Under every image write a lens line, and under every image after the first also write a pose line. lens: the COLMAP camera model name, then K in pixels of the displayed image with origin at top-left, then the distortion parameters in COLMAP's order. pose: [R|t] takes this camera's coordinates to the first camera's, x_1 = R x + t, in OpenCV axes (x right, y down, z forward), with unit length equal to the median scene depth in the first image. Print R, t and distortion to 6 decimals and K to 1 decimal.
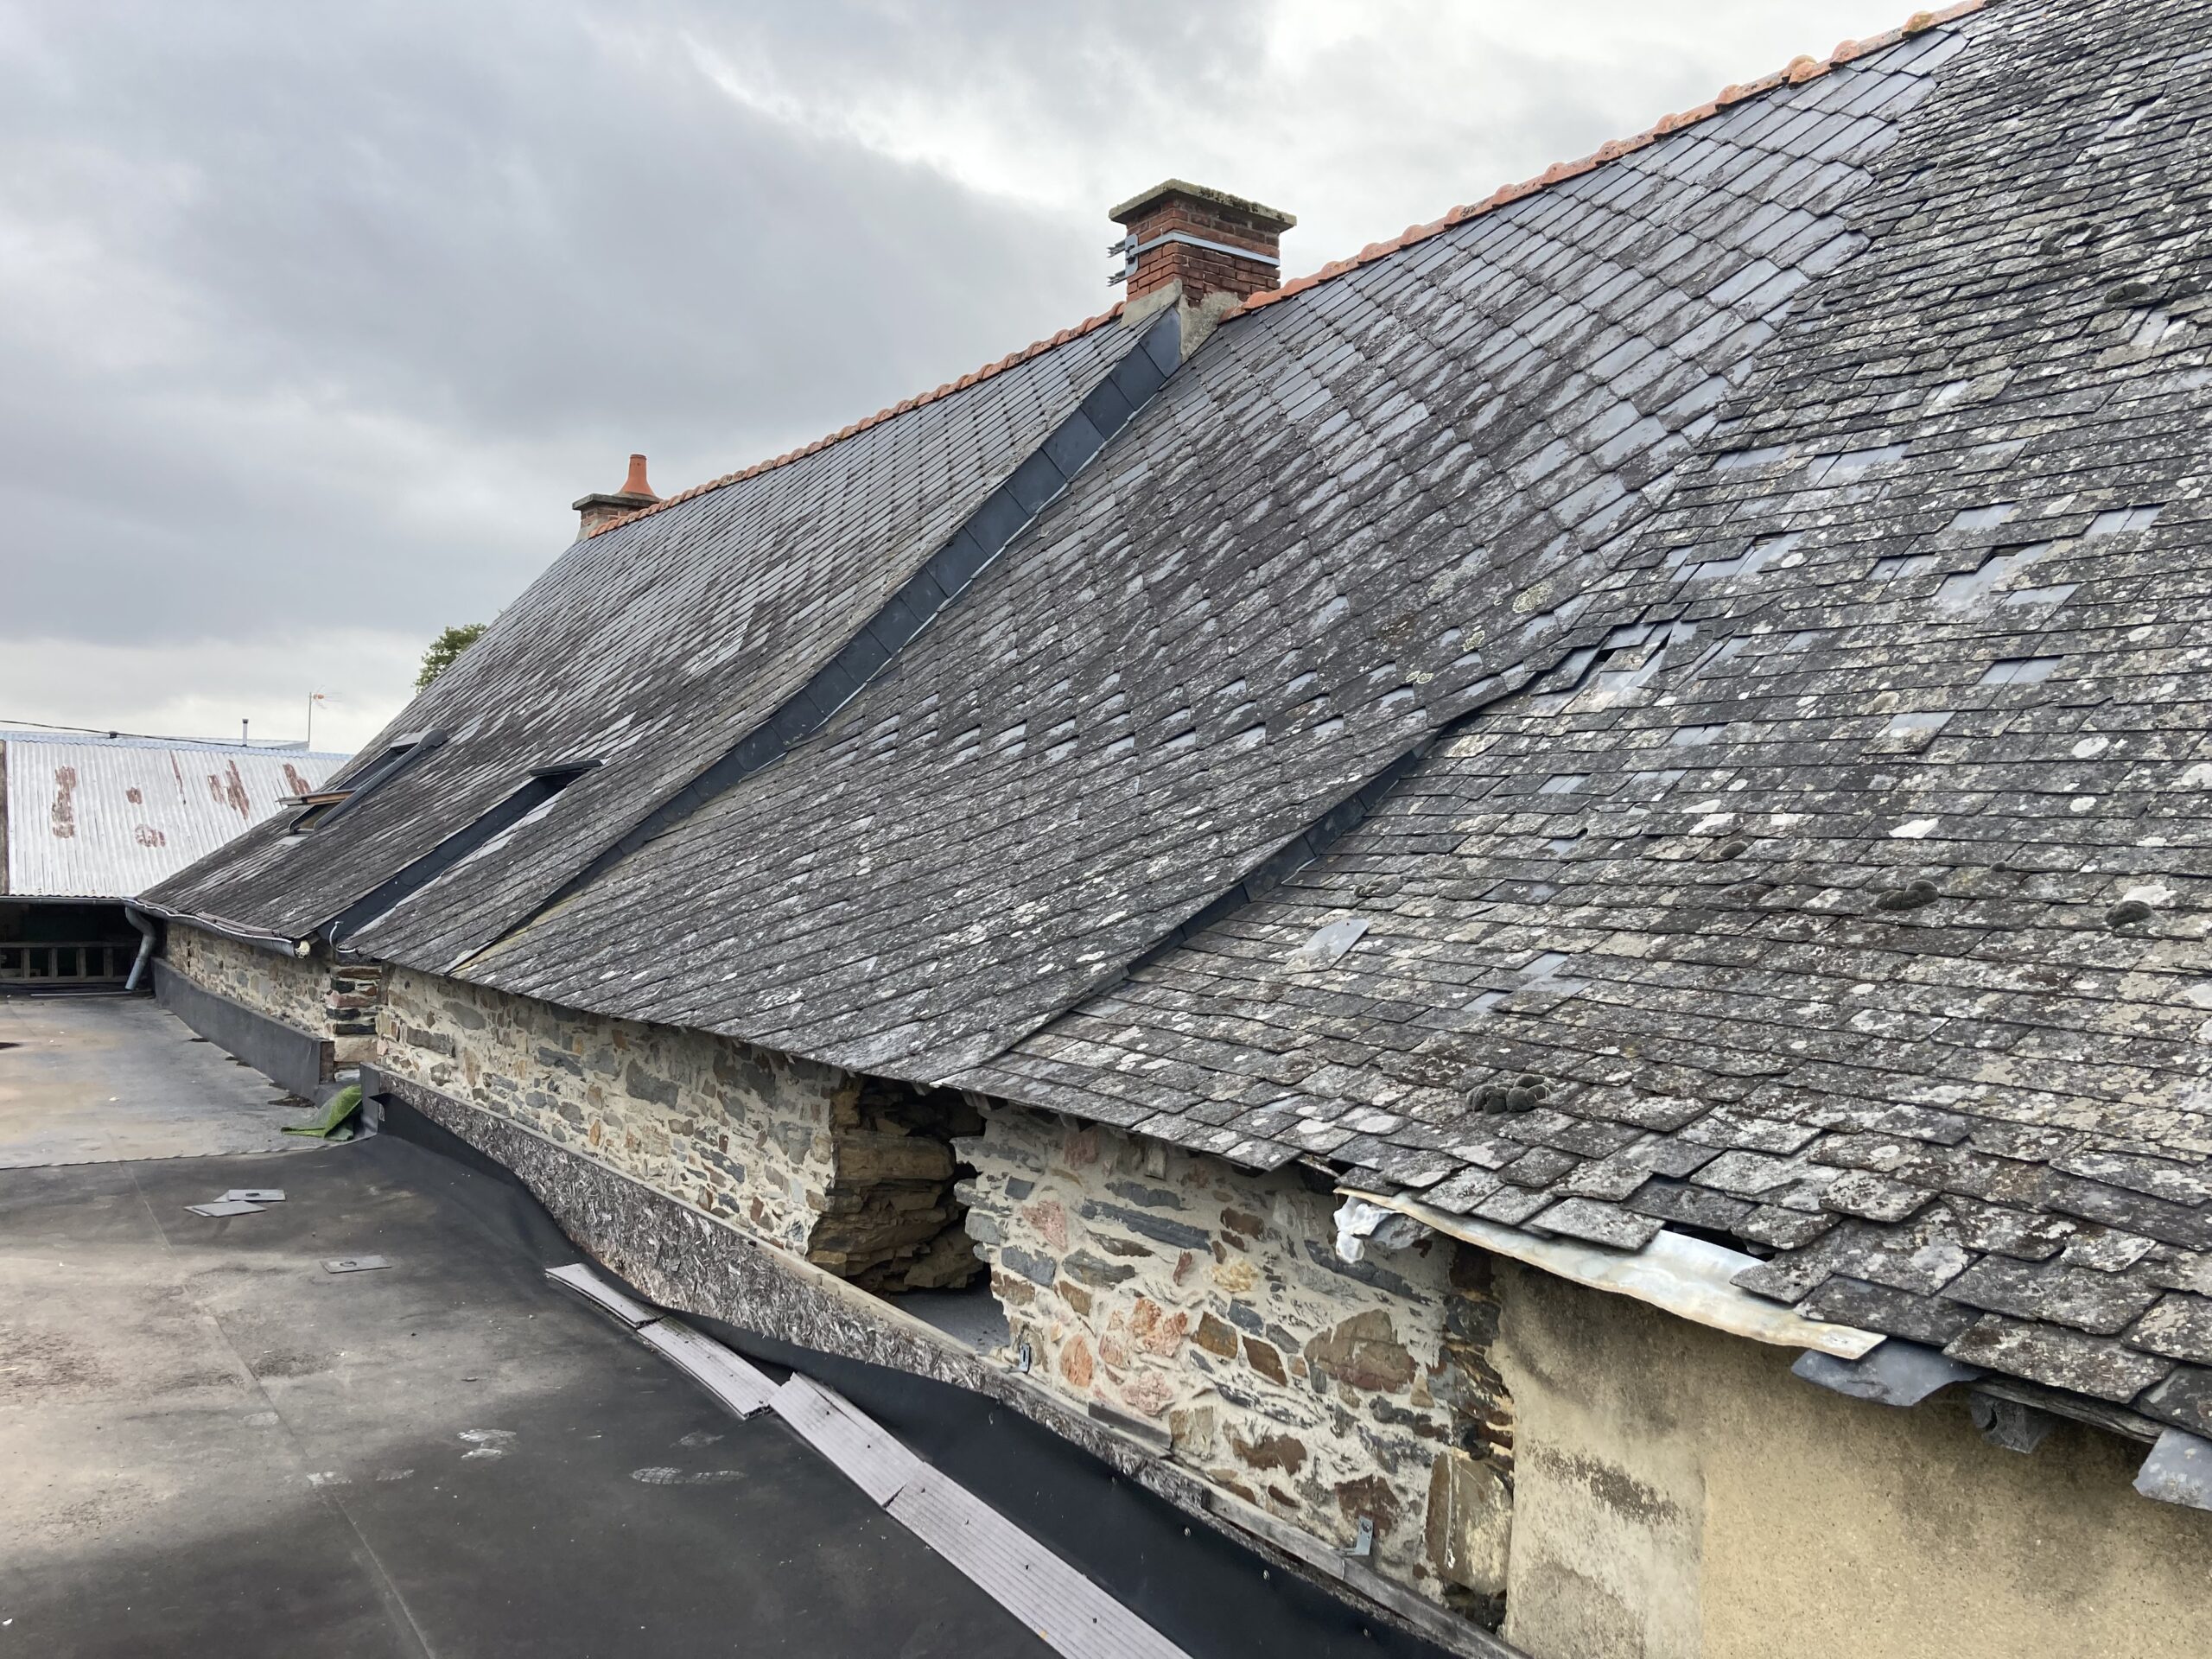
lens RADIAL K [[1807.3, 0, 1108.0], [0, 1807.3, 825.7], [0, 0, 1]] dist [0.017816, 0.003557]
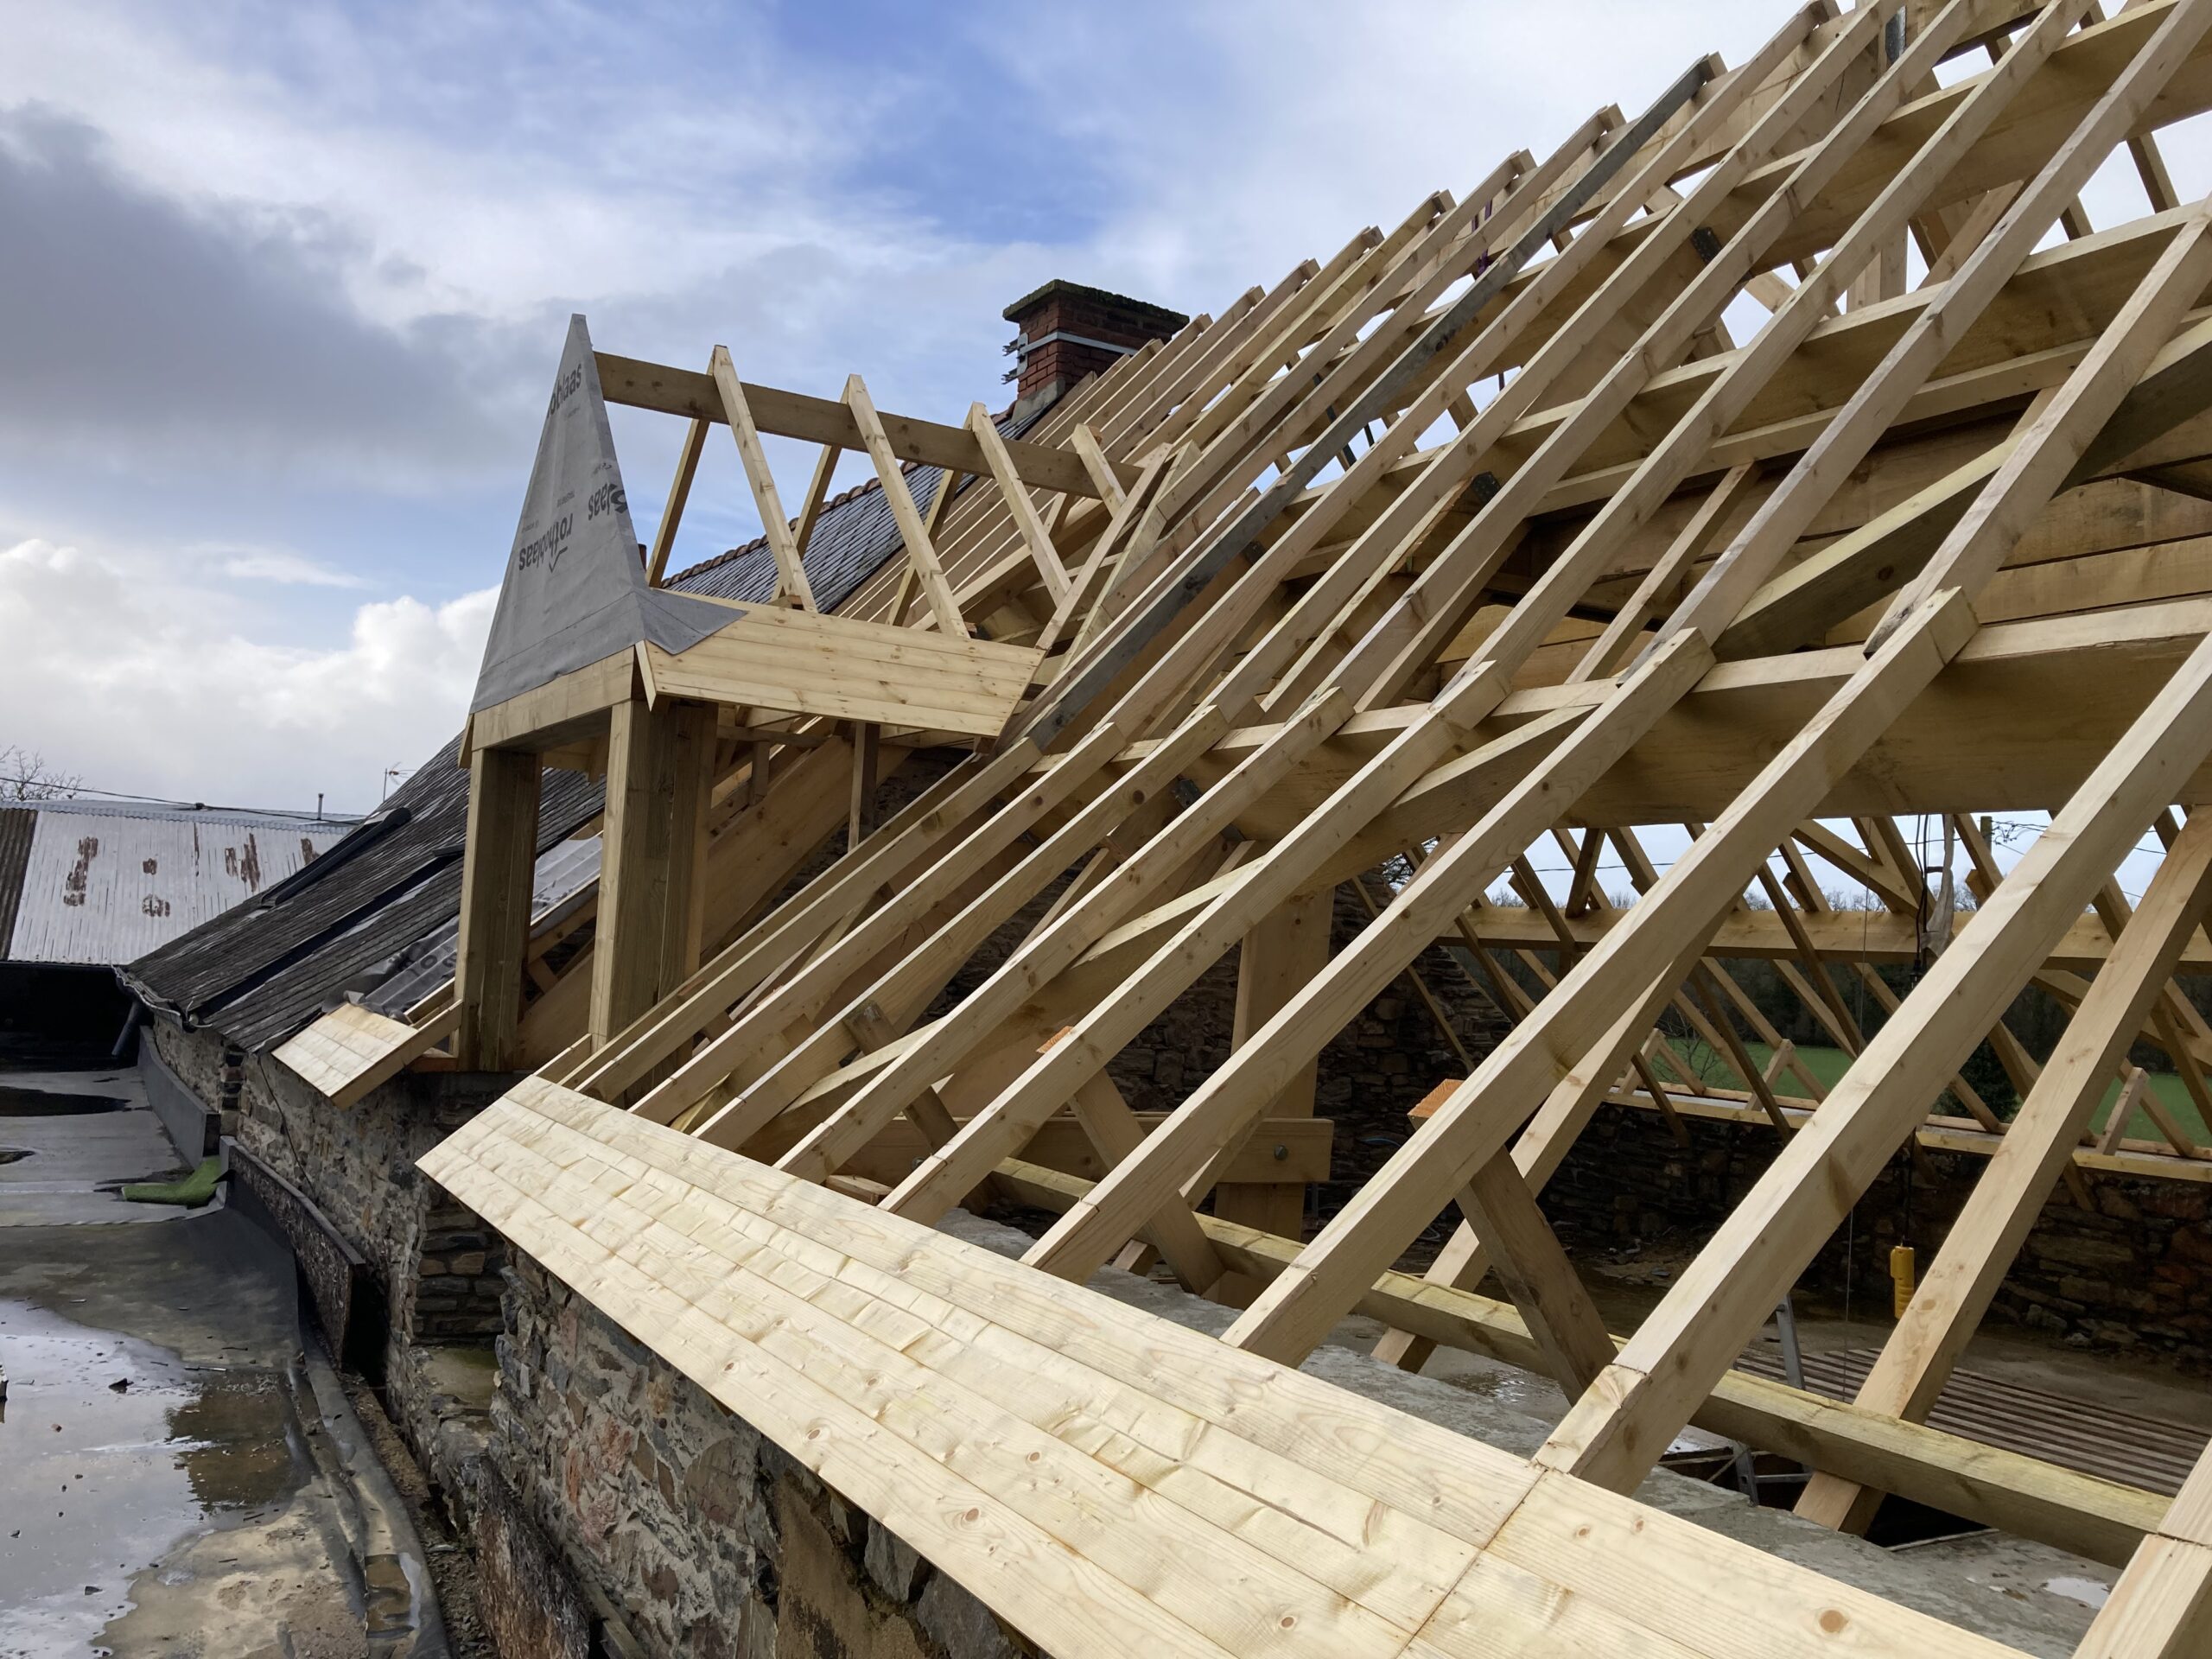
lens RADIAL K [[1807.3, 0, 1105.4], [0, 1807.3, 832.1], [0, 0, 1]] dist [0.017816, 0.003557]
pose [[0.997433, 0.021222, -0.068393, 0.133694], [-0.024309, 0.998708, -0.044628, -0.005569], [0.067357, 0.046176, 0.996660, 0.012055]]
